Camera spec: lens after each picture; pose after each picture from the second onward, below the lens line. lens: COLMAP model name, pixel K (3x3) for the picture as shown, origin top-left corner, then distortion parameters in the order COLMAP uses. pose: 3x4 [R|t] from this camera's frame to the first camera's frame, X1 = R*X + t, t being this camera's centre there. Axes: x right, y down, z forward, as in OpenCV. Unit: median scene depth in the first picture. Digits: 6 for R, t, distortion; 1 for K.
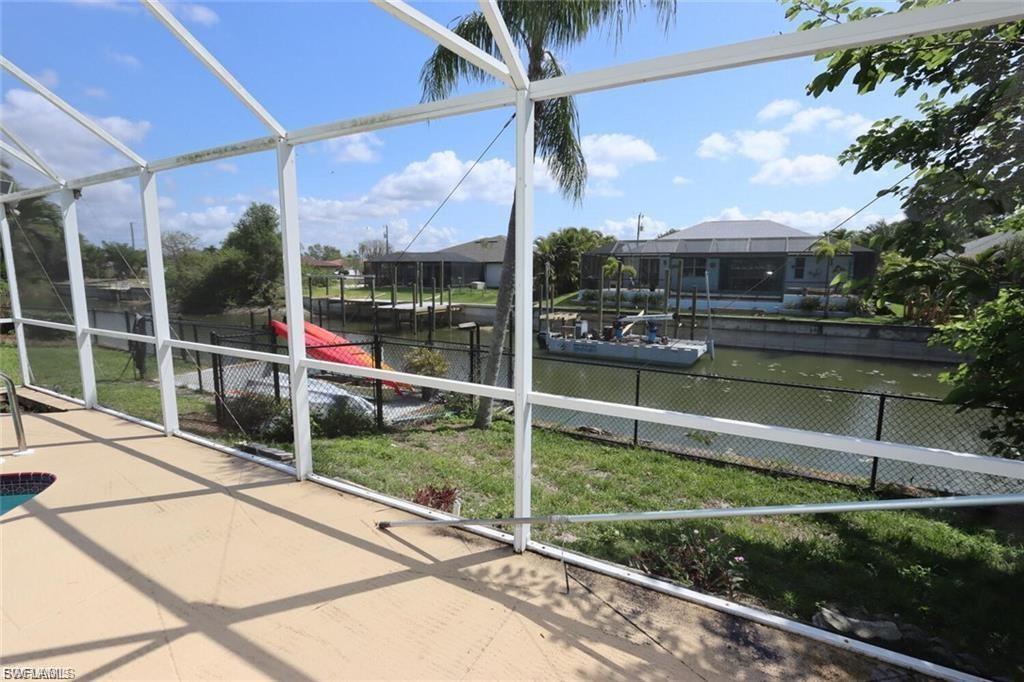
lens RADIAL K [[471.5, 0, 512.0], [0, 471.5, 341.0], [0, 0, 1]] dist [-0.016971, 0.001424]
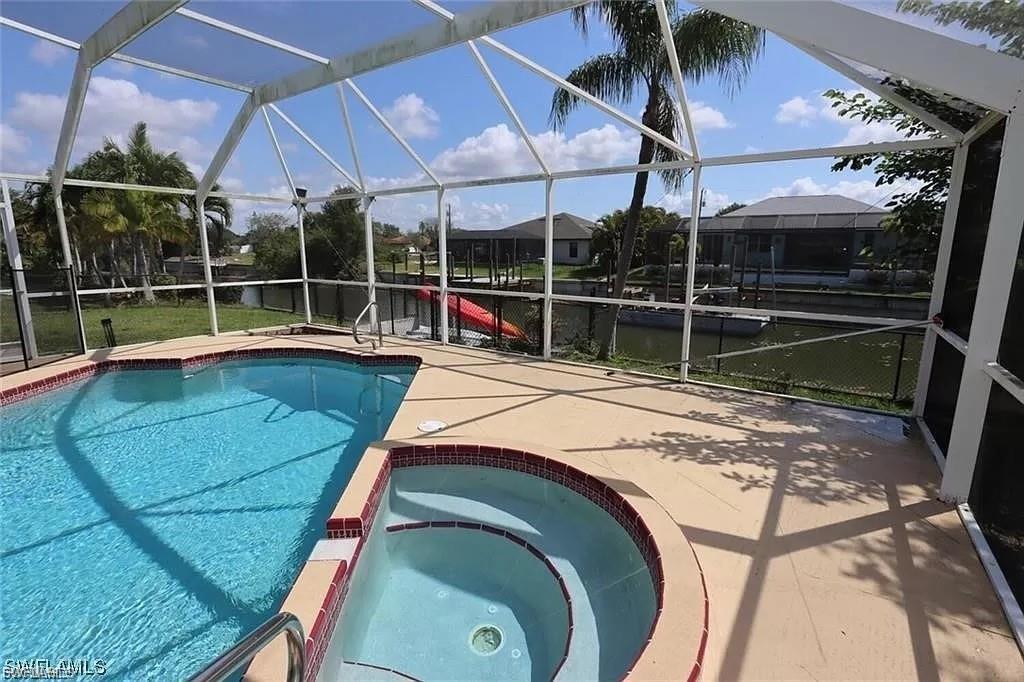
lens RADIAL K [[471.5, 0, 512.0], [0, 471.5, 341.0], [0, 0, 1]] dist [-0.016971, 0.001424]
pose [[0.994340, 0.016238, -0.104998, -0.041955], [-0.011190, 0.998761, 0.048492, 0.014037], [0.105655, -0.047042, 0.993289, -0.091846]]
